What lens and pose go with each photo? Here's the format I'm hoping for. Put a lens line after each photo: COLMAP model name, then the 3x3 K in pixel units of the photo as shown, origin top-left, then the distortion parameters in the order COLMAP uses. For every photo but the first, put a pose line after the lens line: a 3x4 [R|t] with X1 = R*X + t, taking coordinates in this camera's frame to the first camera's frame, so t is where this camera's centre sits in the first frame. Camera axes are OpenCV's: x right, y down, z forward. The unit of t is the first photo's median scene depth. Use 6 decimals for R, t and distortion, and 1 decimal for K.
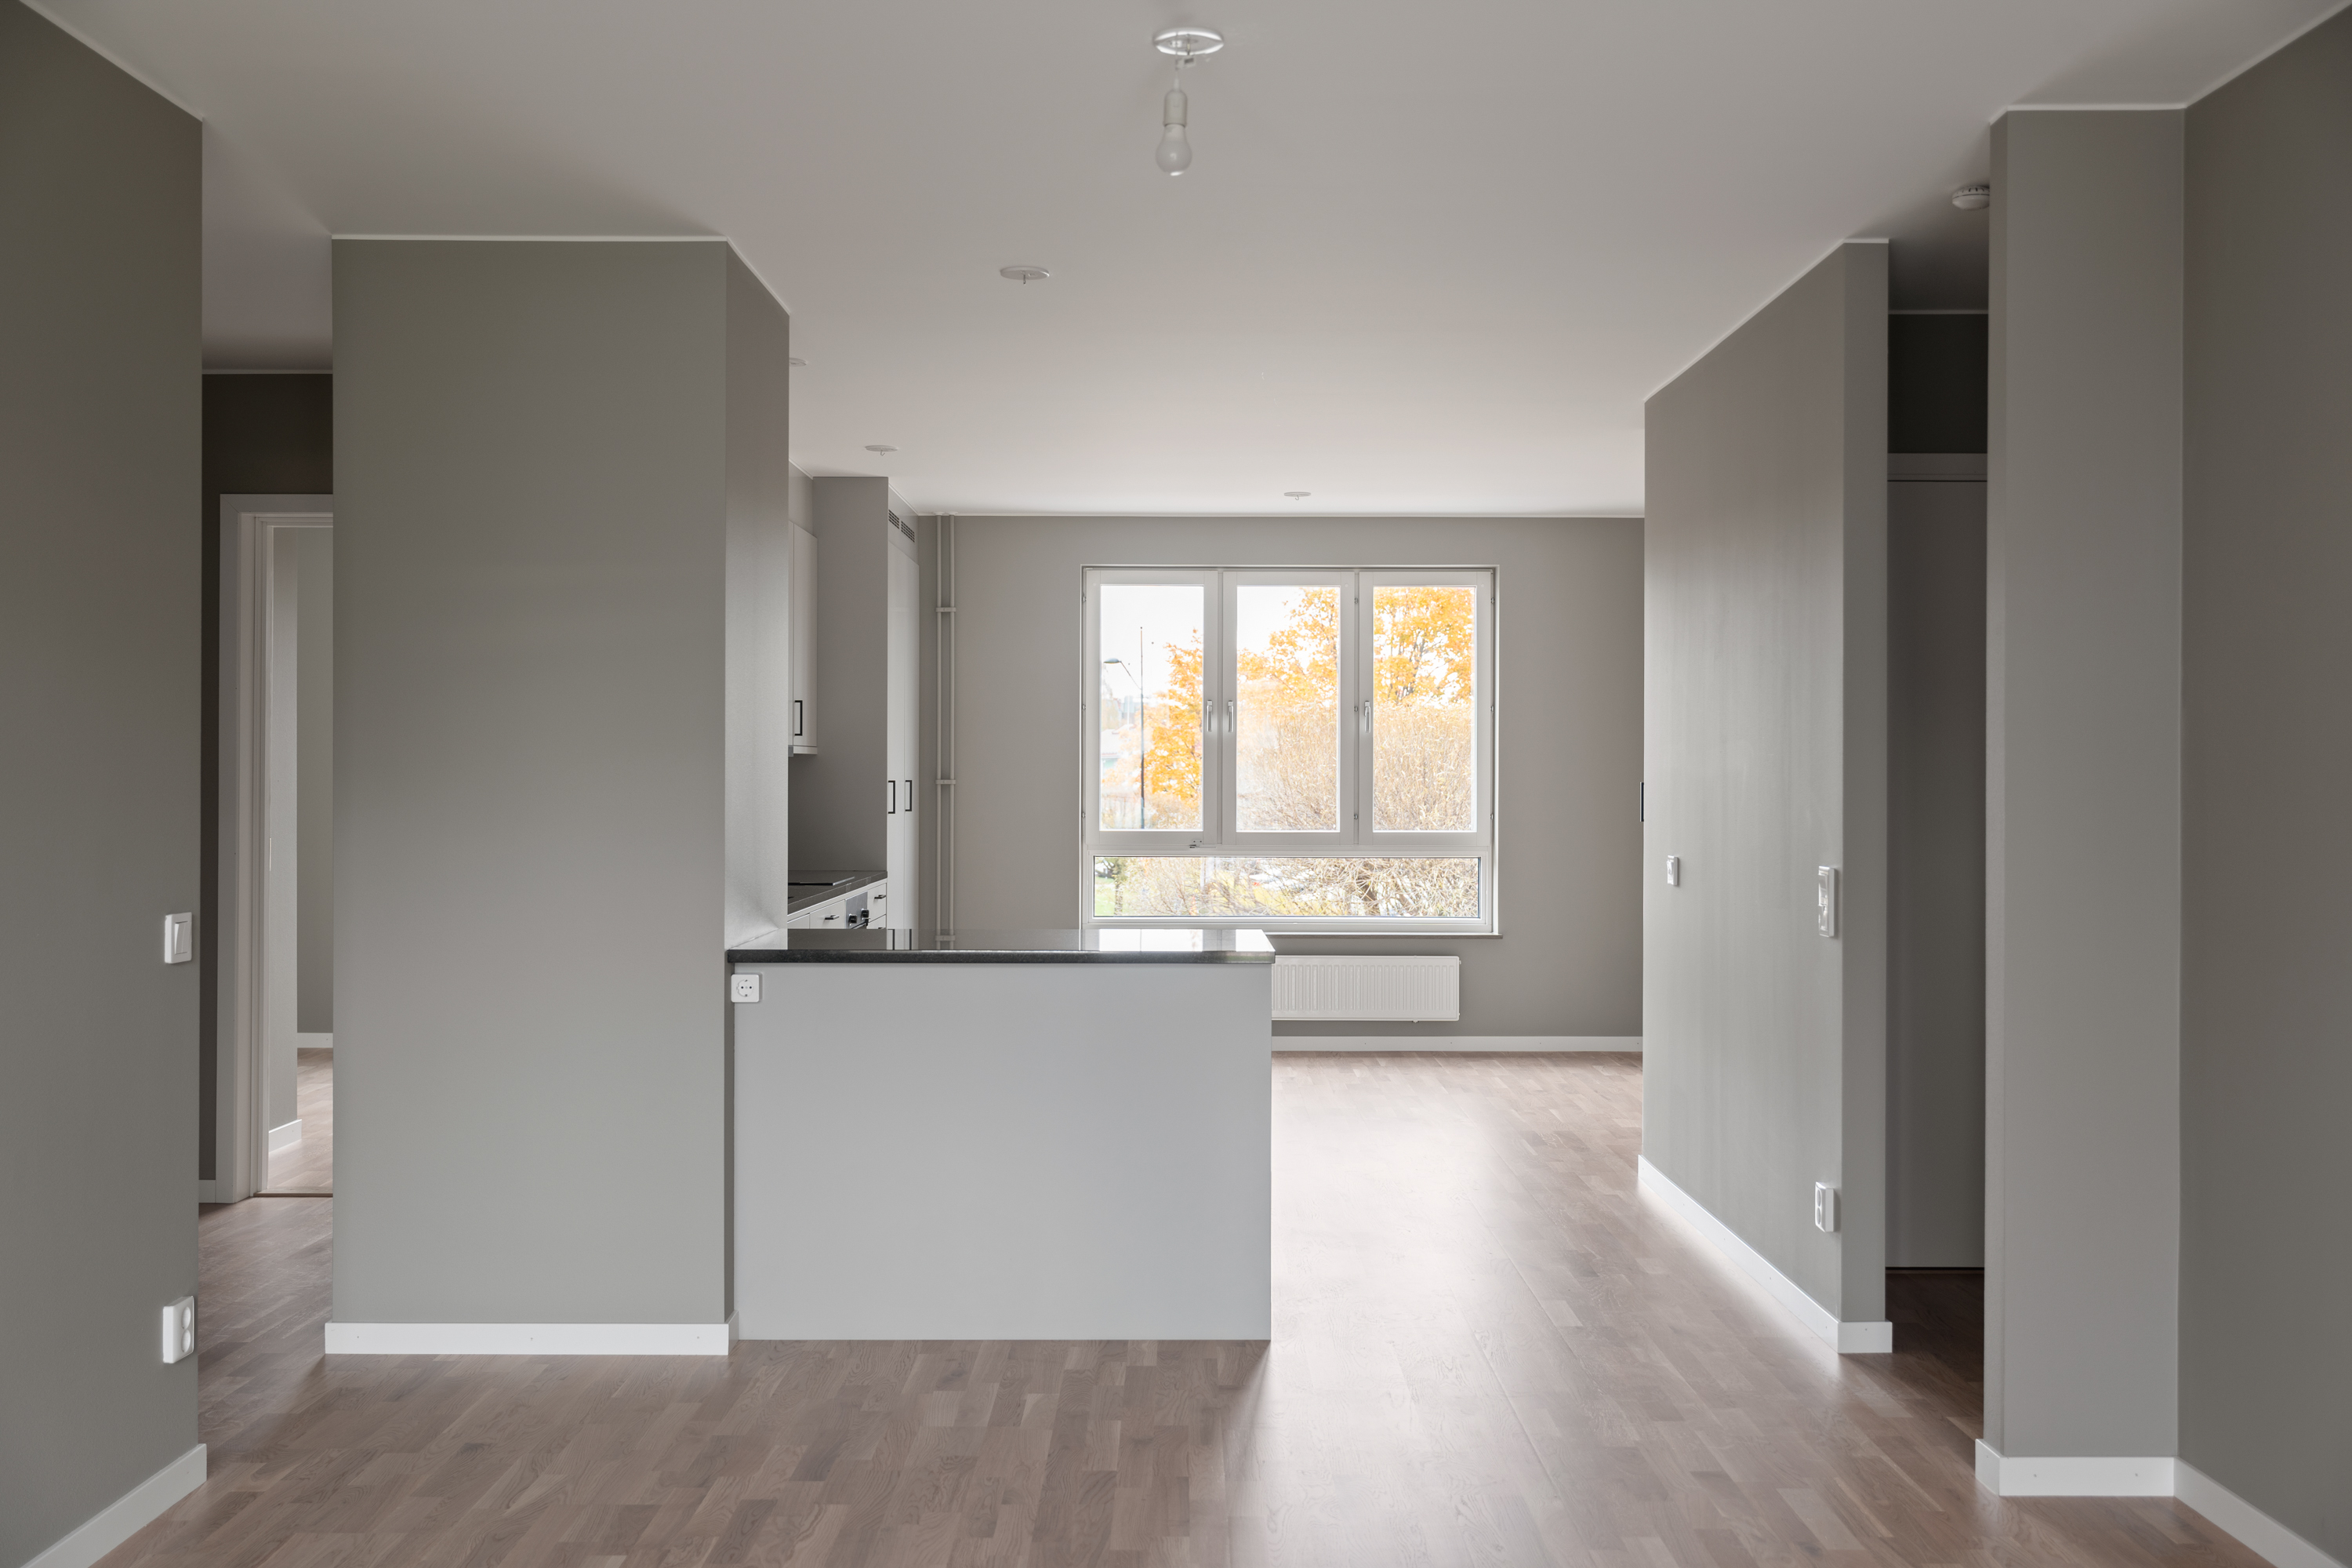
lens RADIAL K [[2353.6, 0, 1176.4], [0, 2353.6, 787.1], [0, 0, 1]] dist [0.002996, 0.000000]
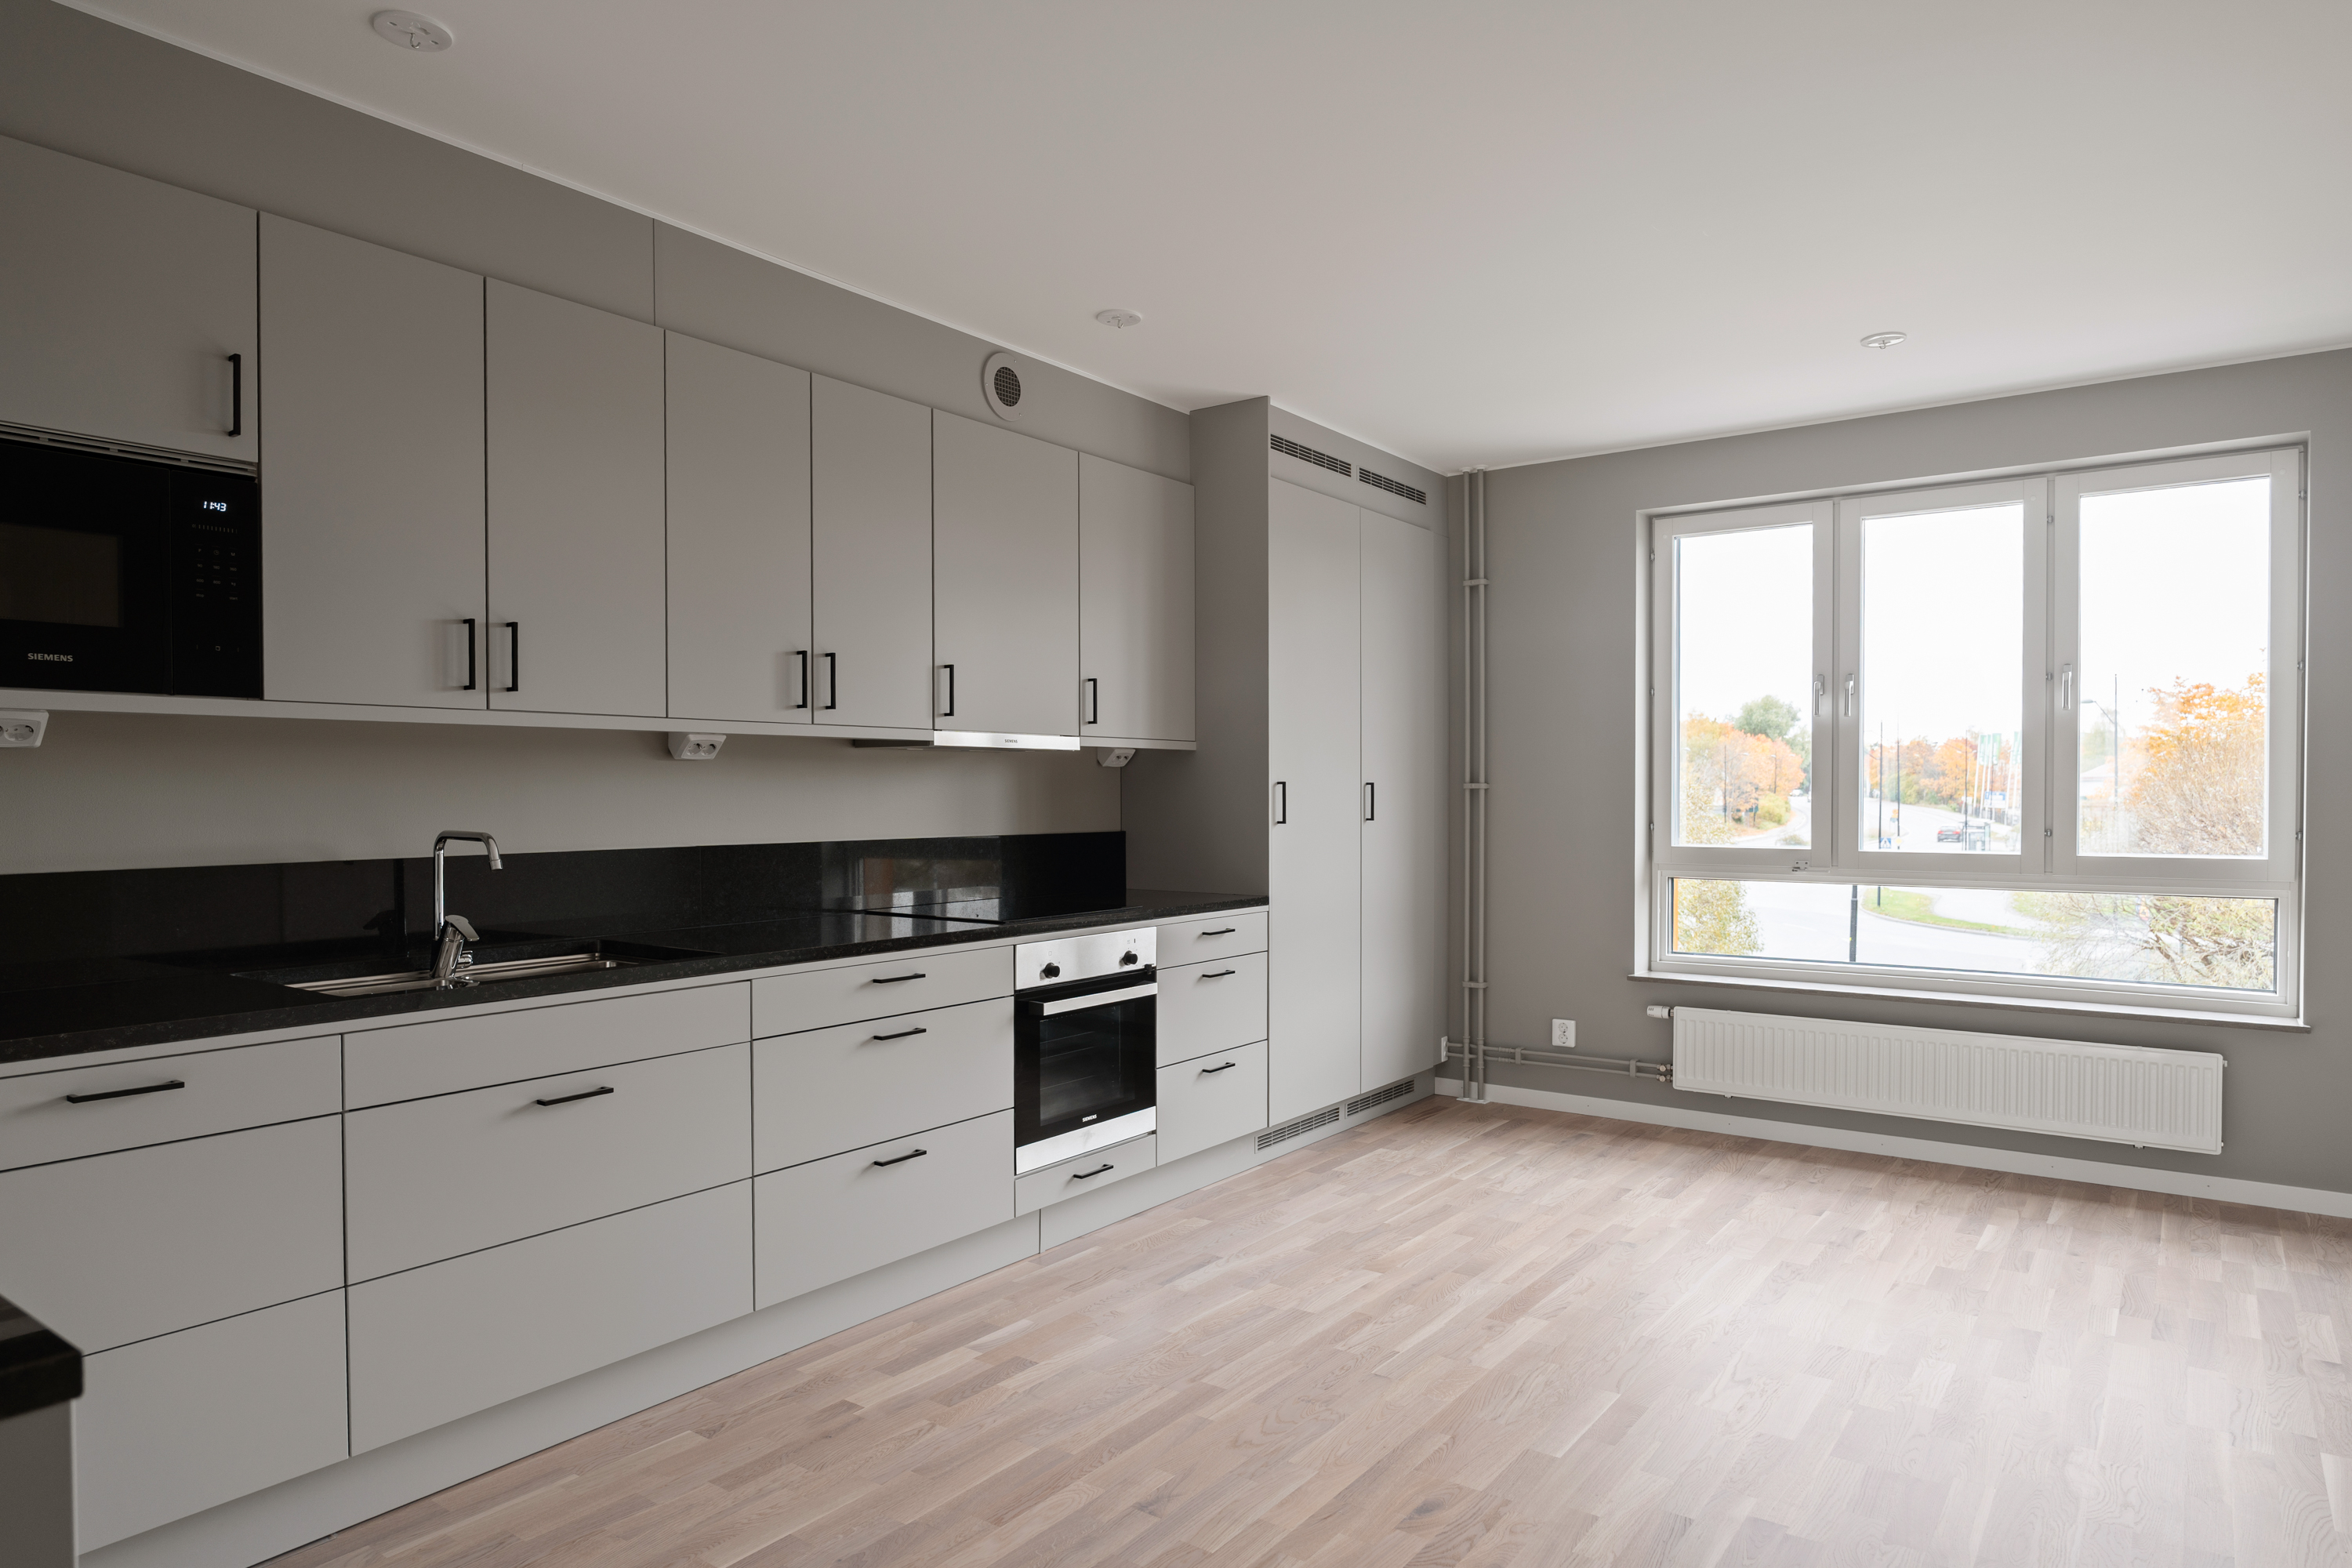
lens RADIAL K [[1422.6, 0, 1150.5], [0, 1422.6, 818.3], [0, 0, 1]] dist [0.005582, 0.002296]
pose [[0.817133, 0.009056, -0.576377, 0.102905], [0.000052, 0.999875, 0.015785, 0.001585], [0.576449, -0.012929, 0.817031, 0.505051]]
